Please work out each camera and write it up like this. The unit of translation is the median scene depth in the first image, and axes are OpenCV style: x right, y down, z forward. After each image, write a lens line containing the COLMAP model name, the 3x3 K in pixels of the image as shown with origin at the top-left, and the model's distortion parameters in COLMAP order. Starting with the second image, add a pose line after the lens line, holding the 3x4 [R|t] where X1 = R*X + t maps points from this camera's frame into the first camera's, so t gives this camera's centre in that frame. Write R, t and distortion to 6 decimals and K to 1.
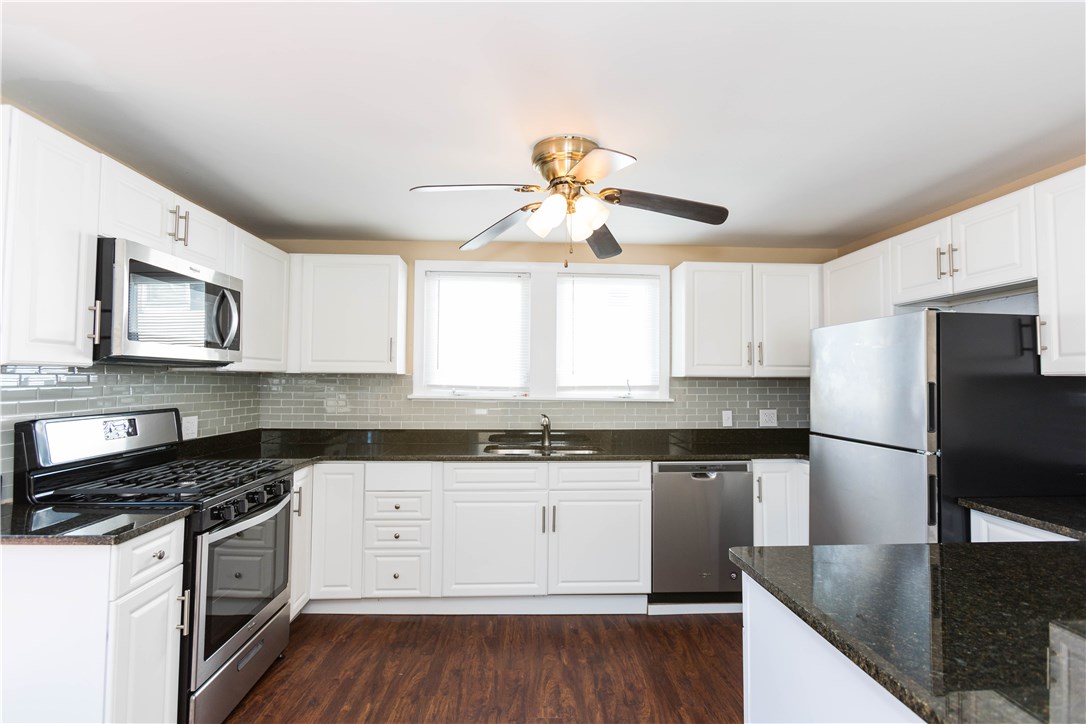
lens RADIAL K [[507.9, 0, 542.6], [0, 507.9, 360.0], [0, 0, 1]] dist [-0.002341, -0.000148]
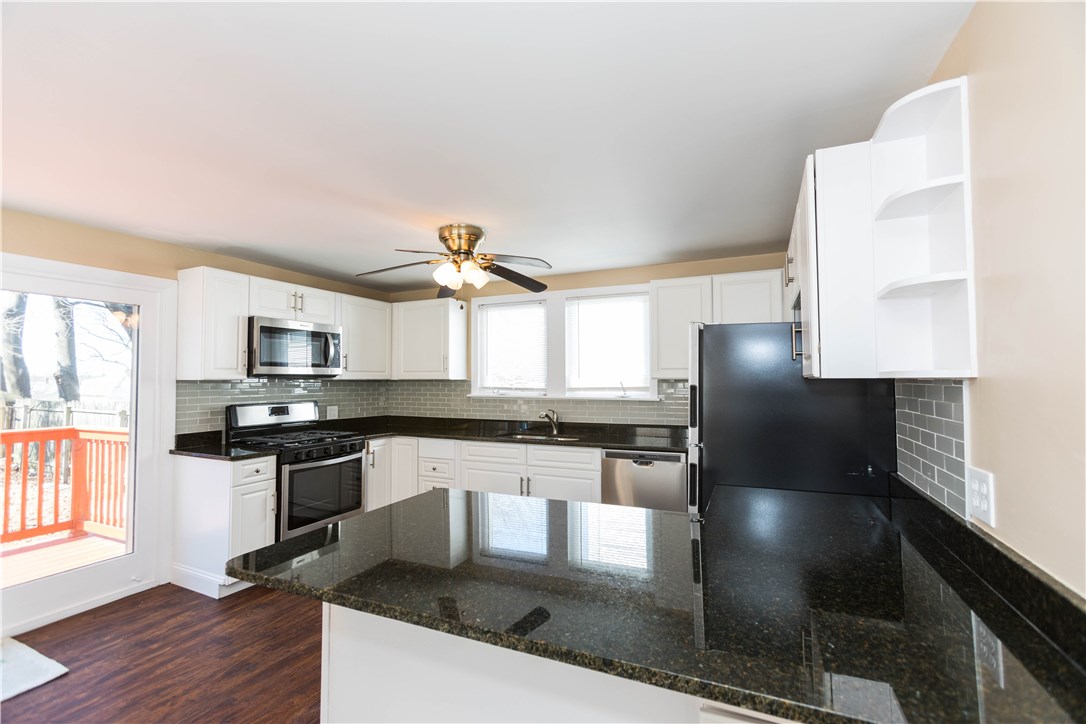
lens RADIAL K [[479.6, 0, 540.6], [0, 479.6, 363.0], [0, 0, 1]] dist [-0.015327, 0.012618]
pose [[0.886871, -0.025347, -0.461322, 0.630451], [0.026938, 0.999632, -0.003136, -0.009476], [0.461231, -0.009646, 0.887227, -0.102786]]
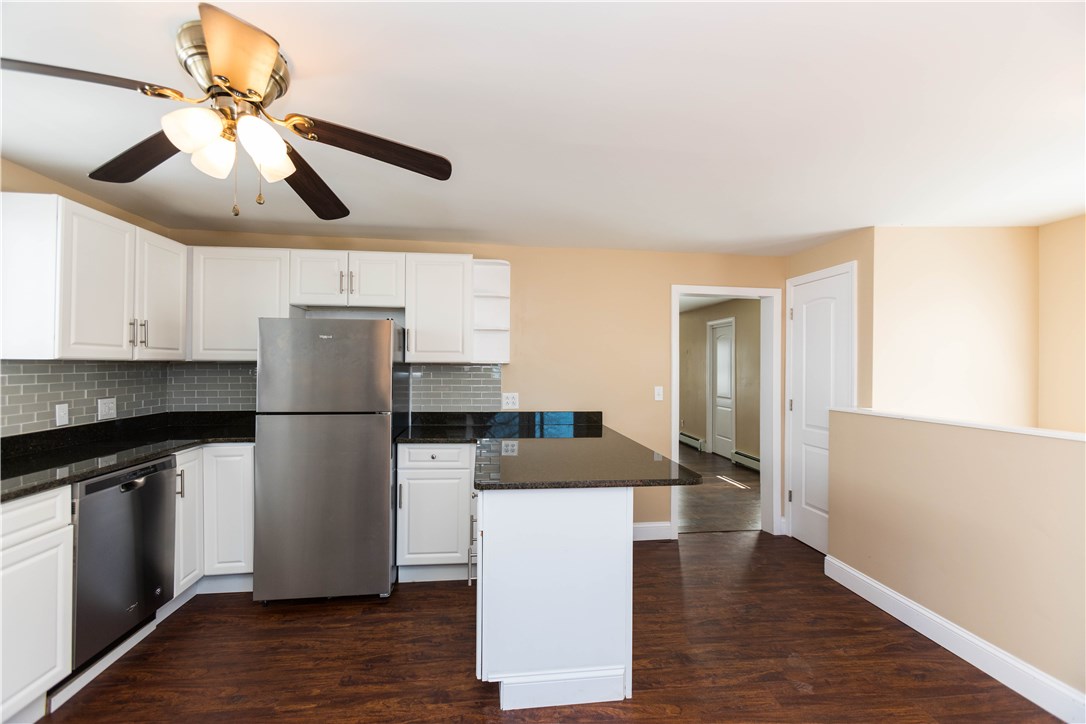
lens RADIAL K [[483.0, 0, 537.1], [0, 483.0, 359.7], [0, 0, 1]] dist [0.000342, 0.000547]
pose [[-0.049463, 0.001046, 0.998775, -0.474497], [-0.046576, 0.998909, -0.003353, 0.004679], [-0.997689, -0.046685, -0.049360, 0.413453]]
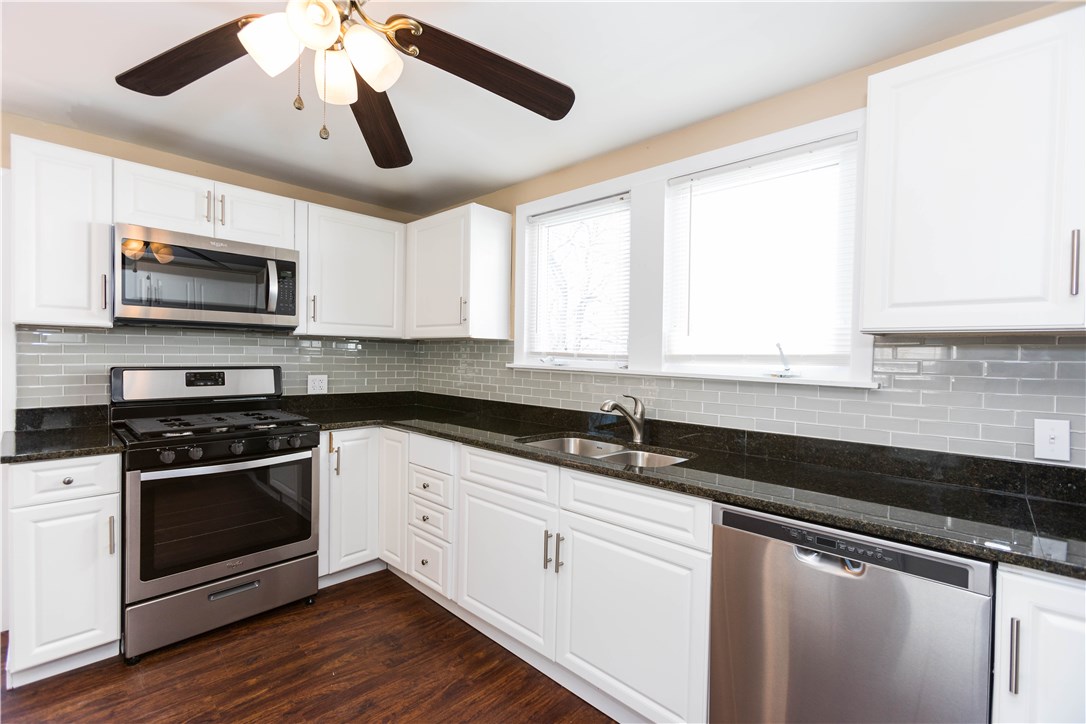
lens RADIAL K [[483.0, 0, 537.1], [0, 483.0, 359.7], [0, 0, 1]] dist [0.000342, 0.000547]
pose [[0.688651, 0.014323, -0.724952, 0.442080], [0.015286, 0.999296, 0.034264, 0.041746], [0.724932, -0.034678, 0.687947, 0.550313]]
